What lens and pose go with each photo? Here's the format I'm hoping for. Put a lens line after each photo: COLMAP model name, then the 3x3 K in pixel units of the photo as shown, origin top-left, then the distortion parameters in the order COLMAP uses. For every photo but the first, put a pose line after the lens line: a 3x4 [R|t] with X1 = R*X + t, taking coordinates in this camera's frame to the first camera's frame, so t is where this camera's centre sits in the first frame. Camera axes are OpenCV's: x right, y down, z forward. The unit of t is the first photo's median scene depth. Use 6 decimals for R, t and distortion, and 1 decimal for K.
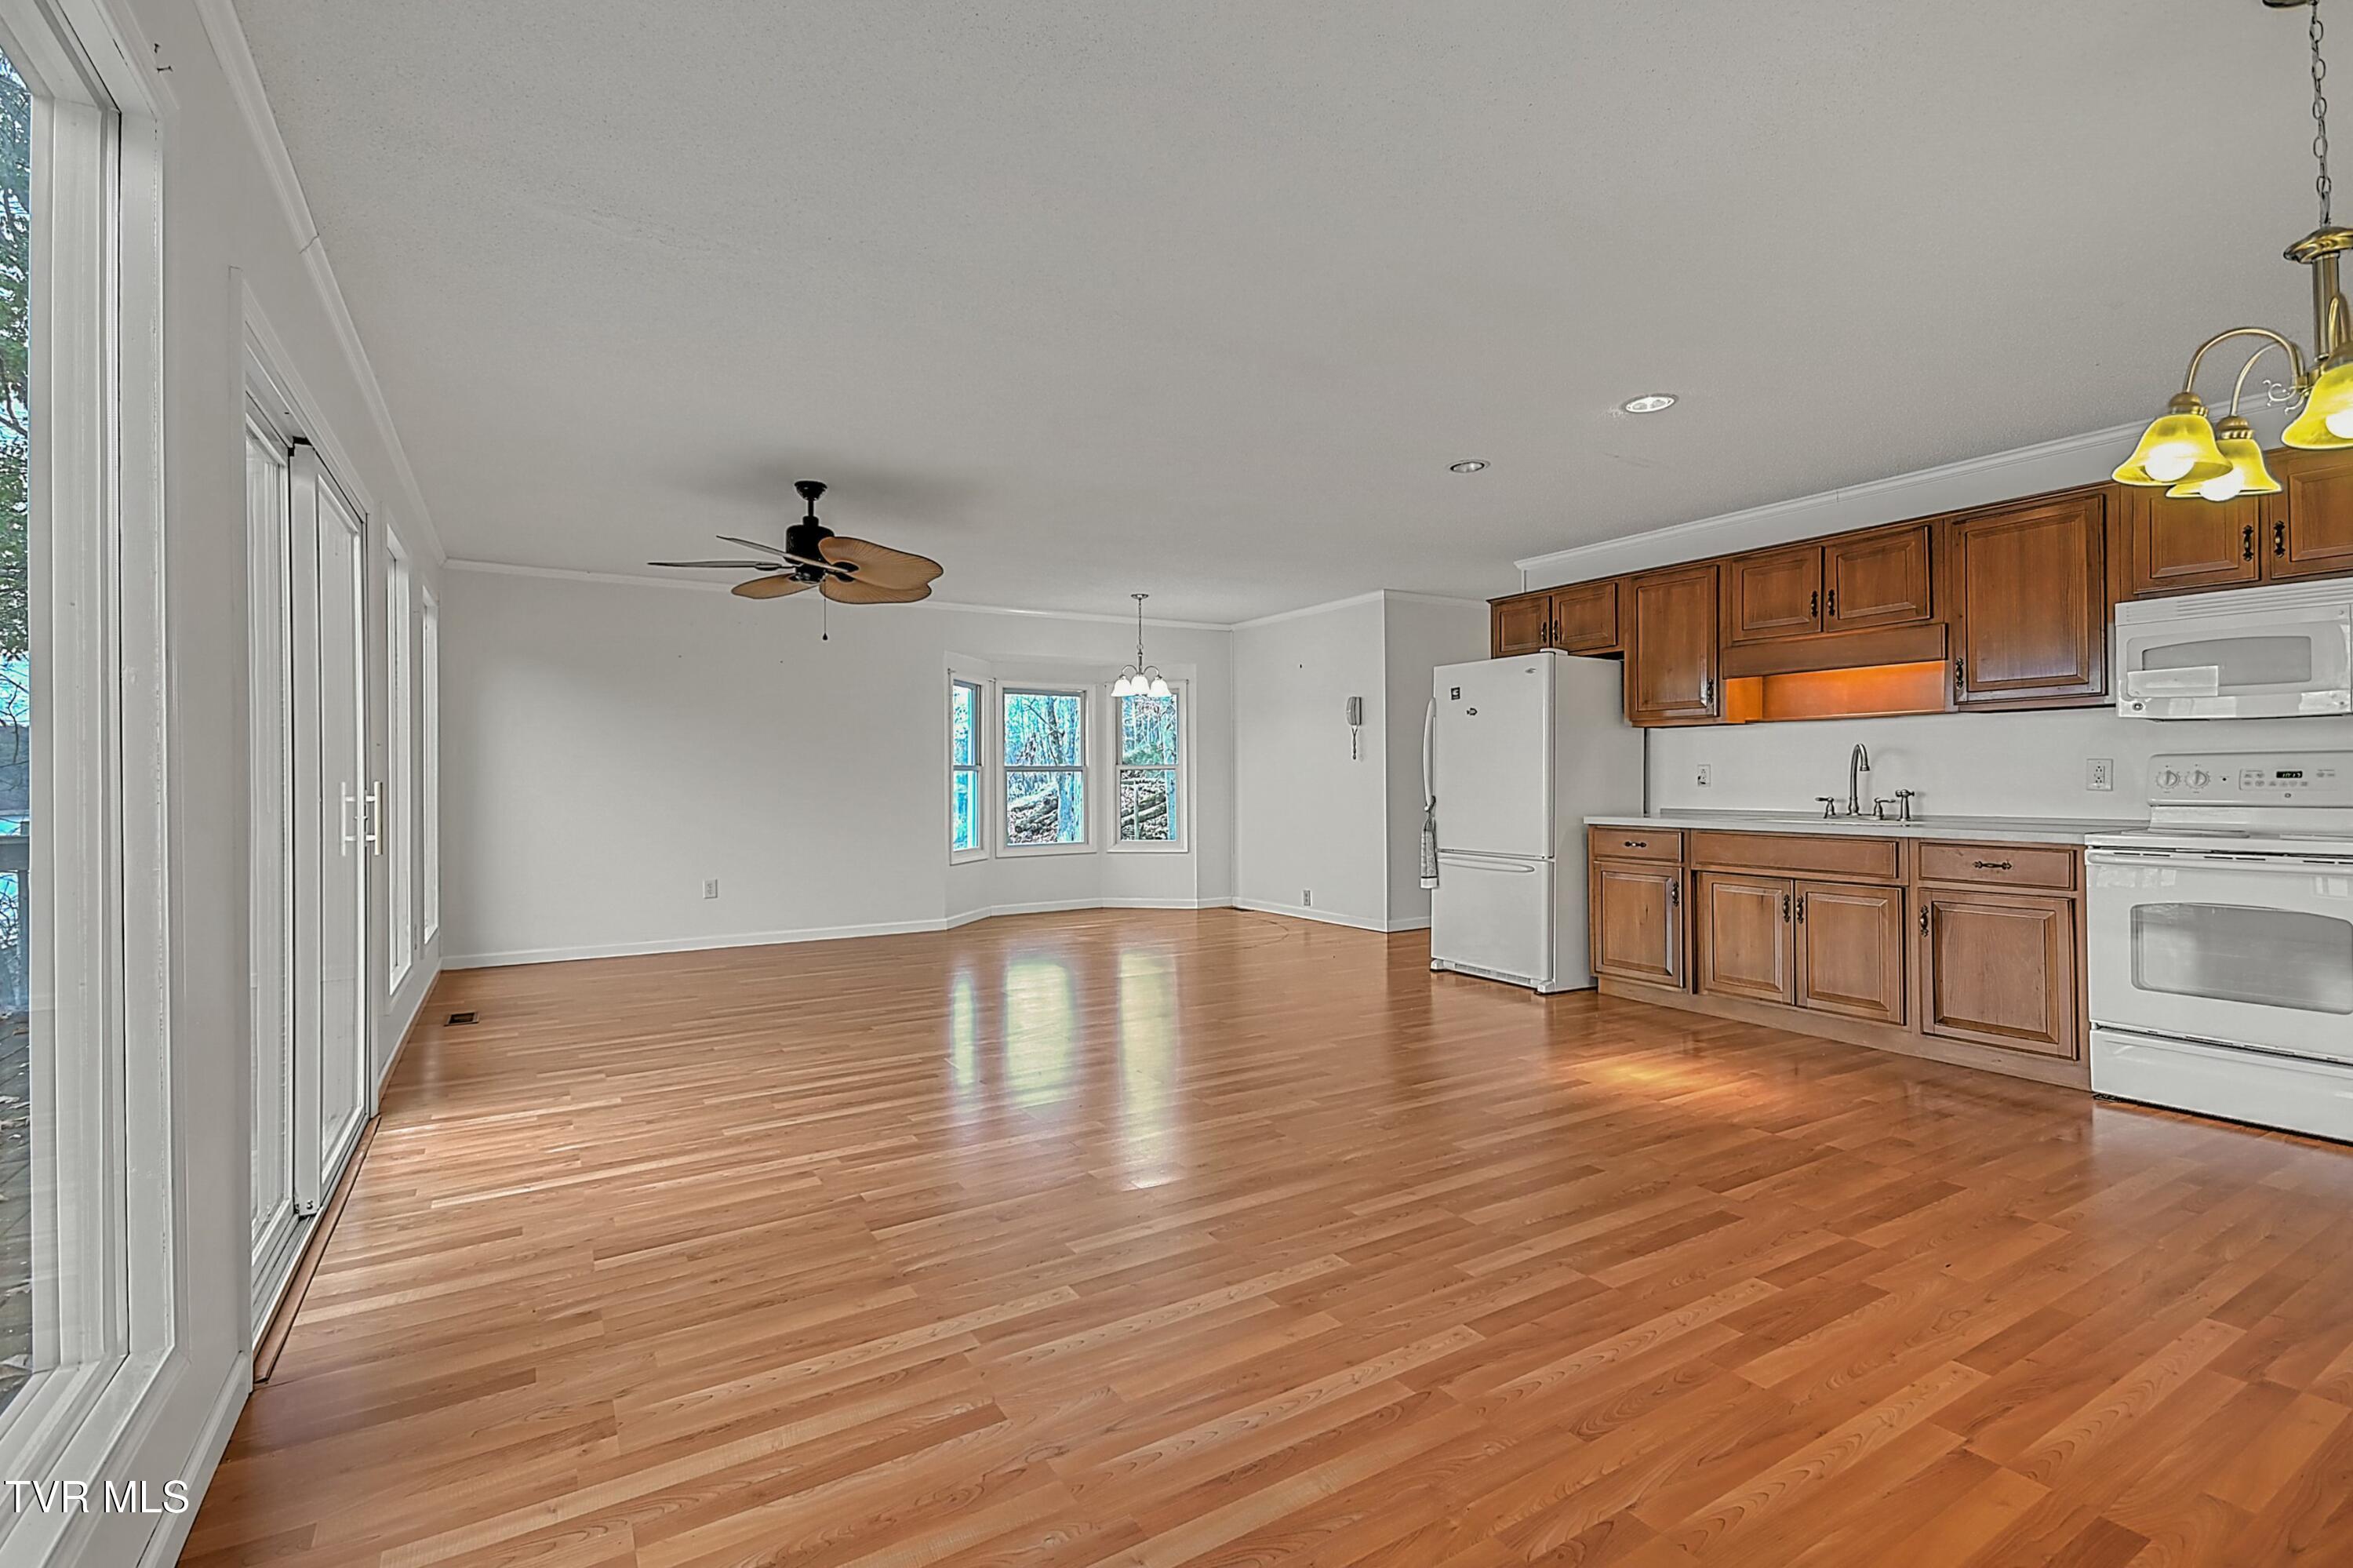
lens RADIAL K [[1072.3, 0, 1185.8], [0, 1072.3, 766.2], [0, 0, 1]] dist [0.010151, -0.000242]
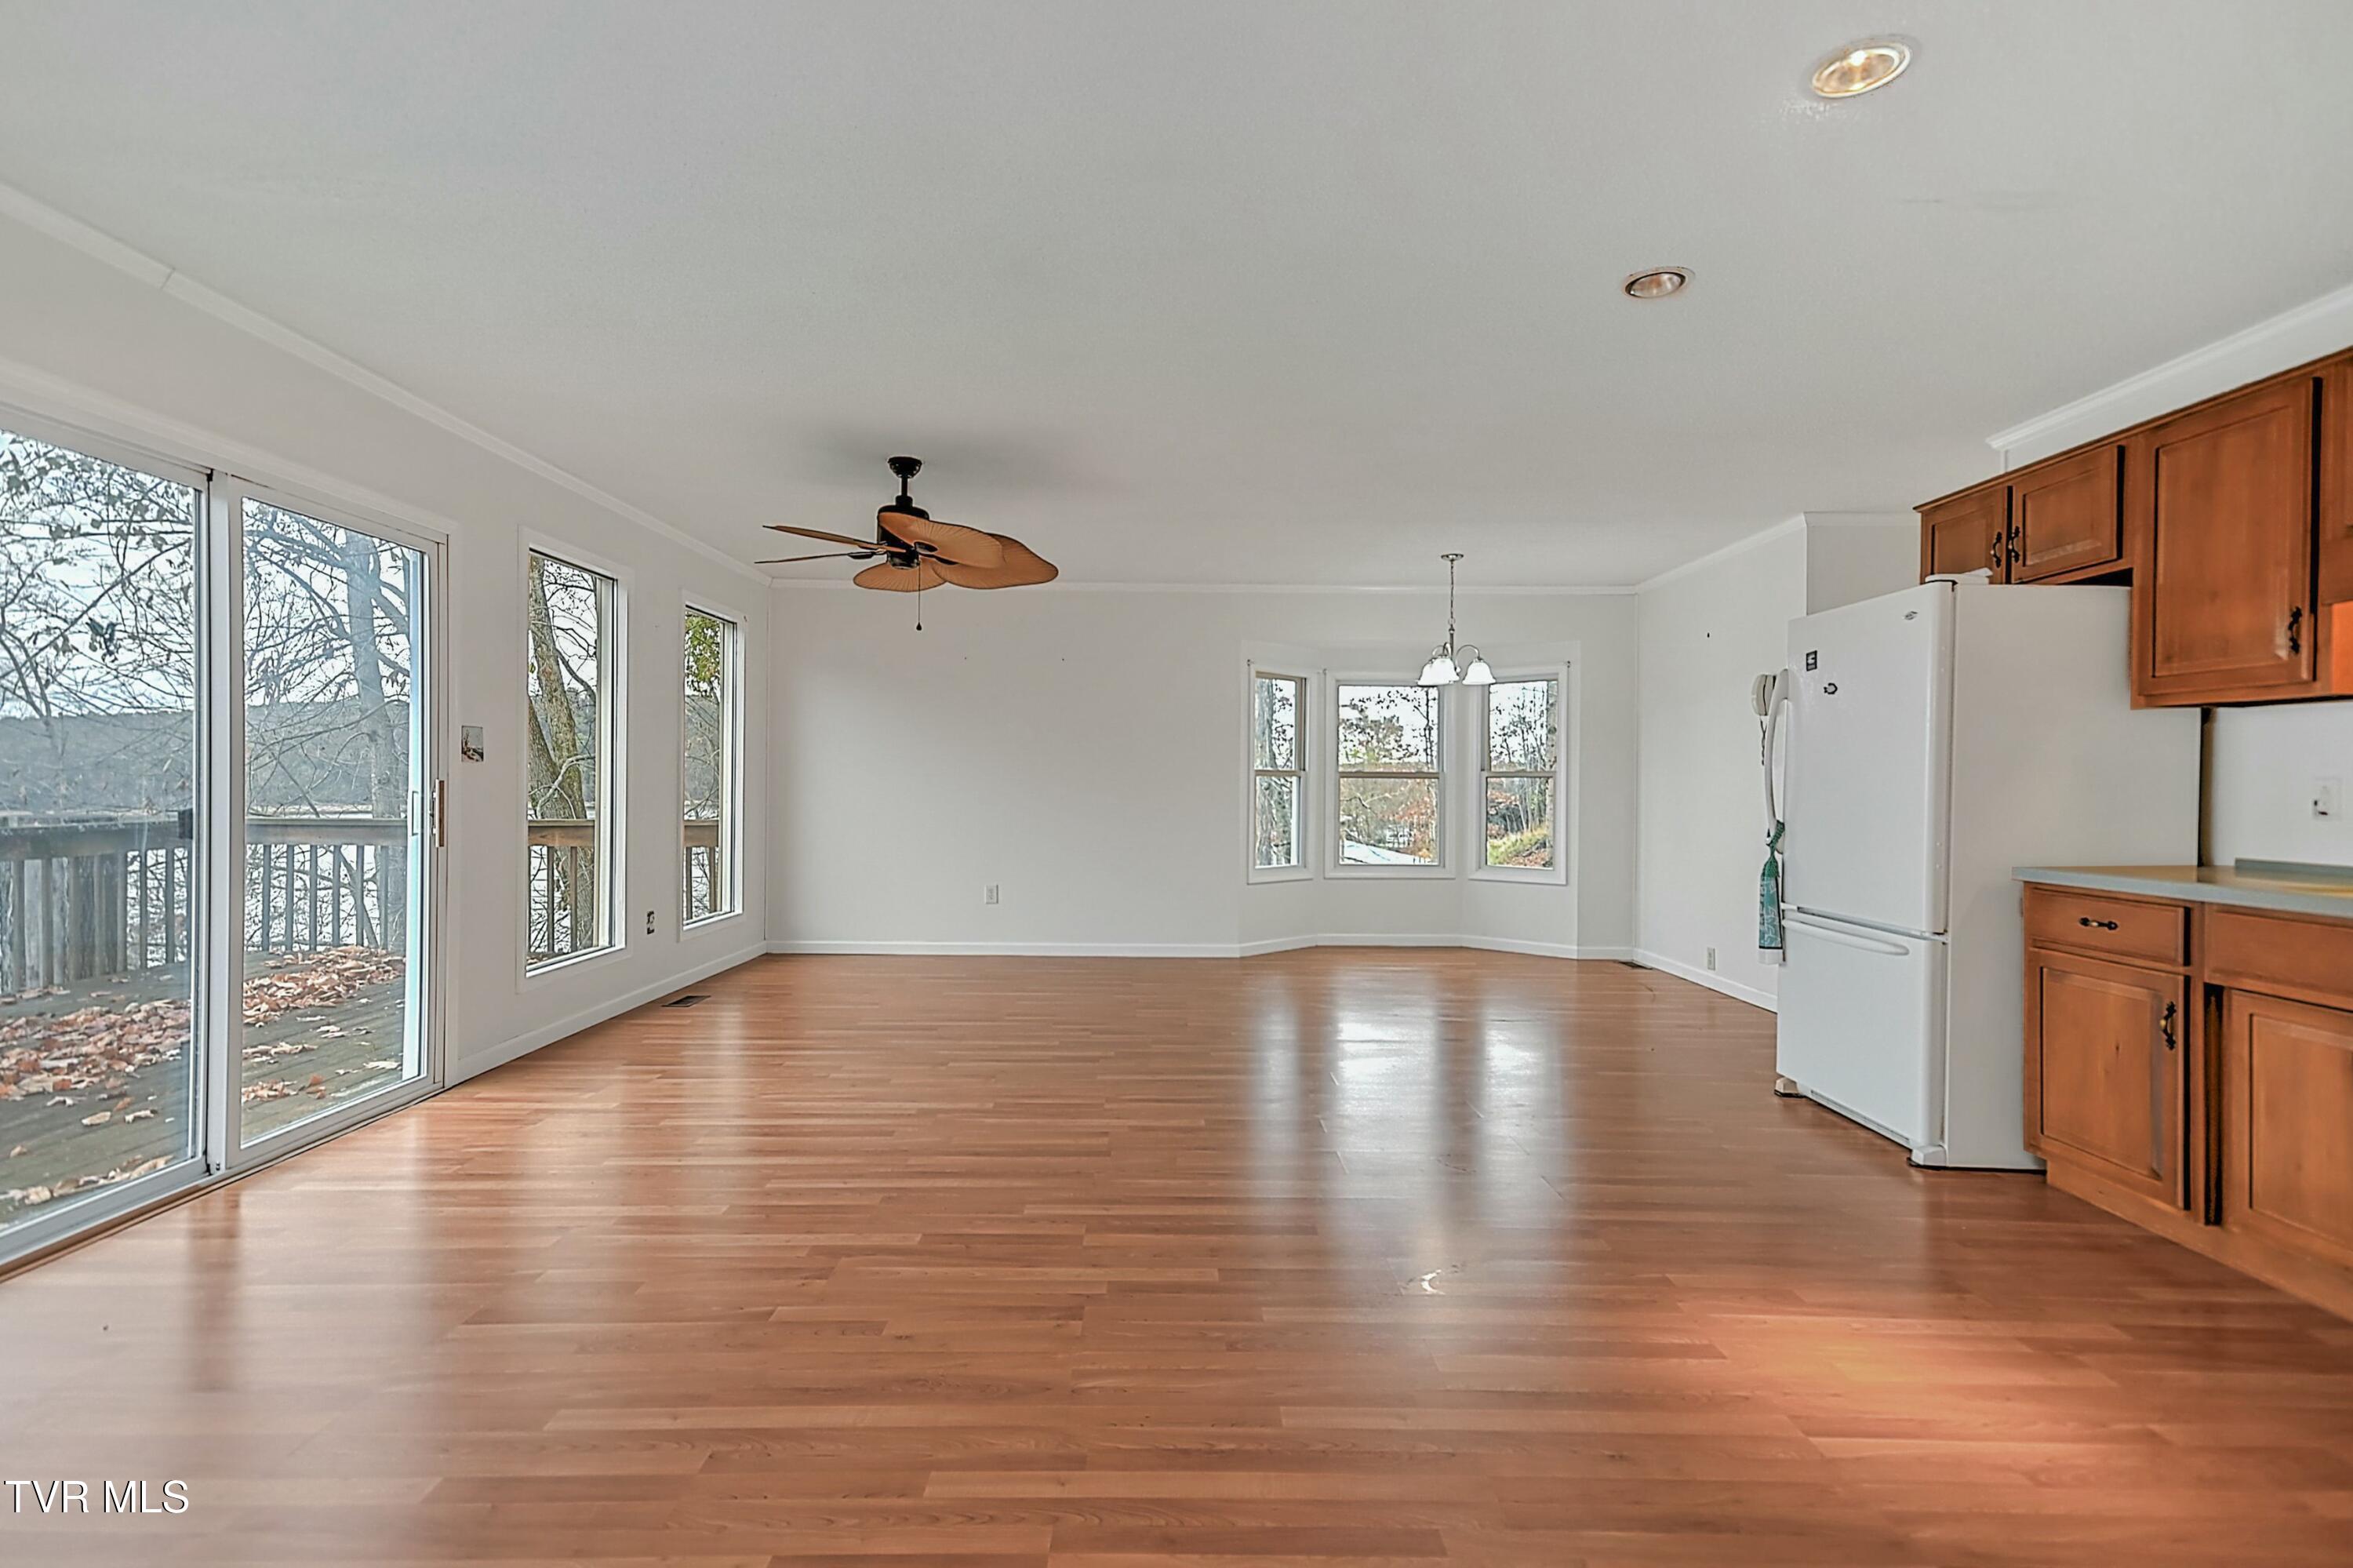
lens RADIAL K [[1138.1, 0, 1174.0], [0, 1138.1, 778.7], [0, 0, 1]] dist [0.020887, 0.000589]
pose [[0.854473, 0.010283, -0.519393, 0.309050], [-0.007190, 0.999942, 0.007969, -0.001124], [0.519446, -0.003075, 0.854498, 0.251801]]
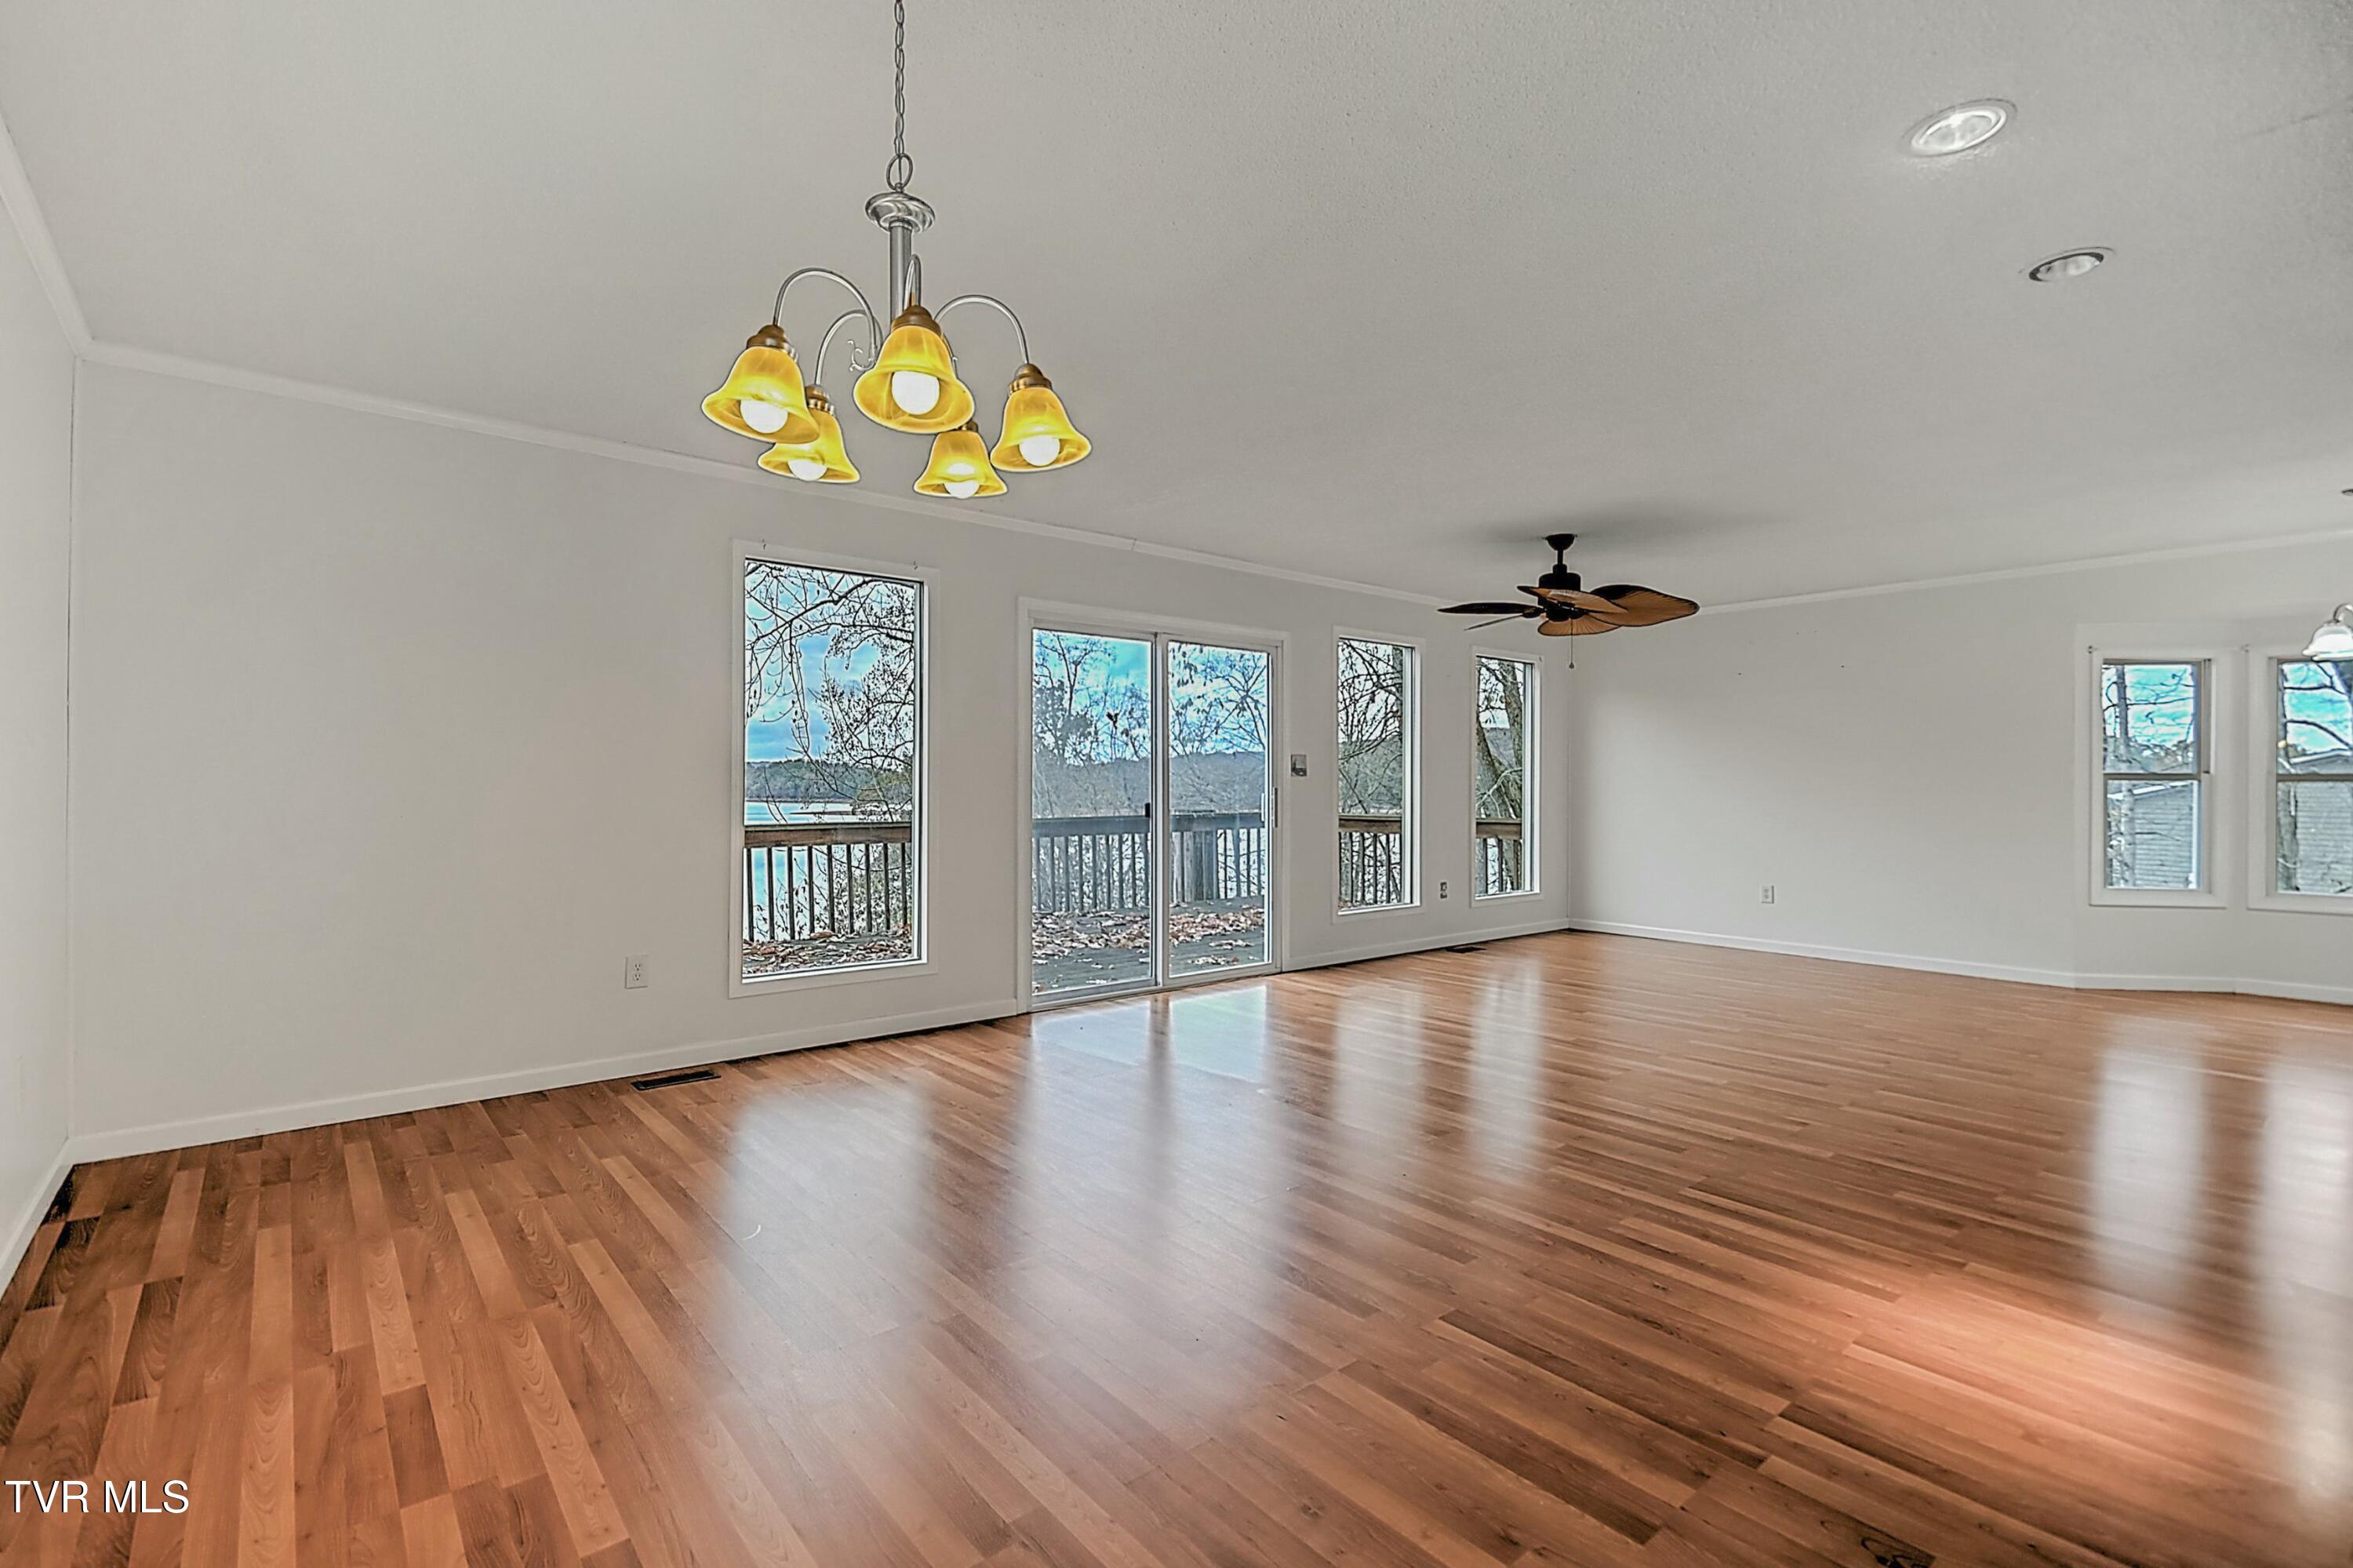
lens RADIAL K [[1060.2, 0, 1163.0], [0, 1060.2, 794.5], [0, 0, 1]] dist [0.013595, -0.000306]
pose [[0.134831, 0.014809, -0.990758, 0.647444], [0.004977, 0.999866, 0.015623, -0.002259], [0.990856, -0.007037, 0.134739, 0.361777]]
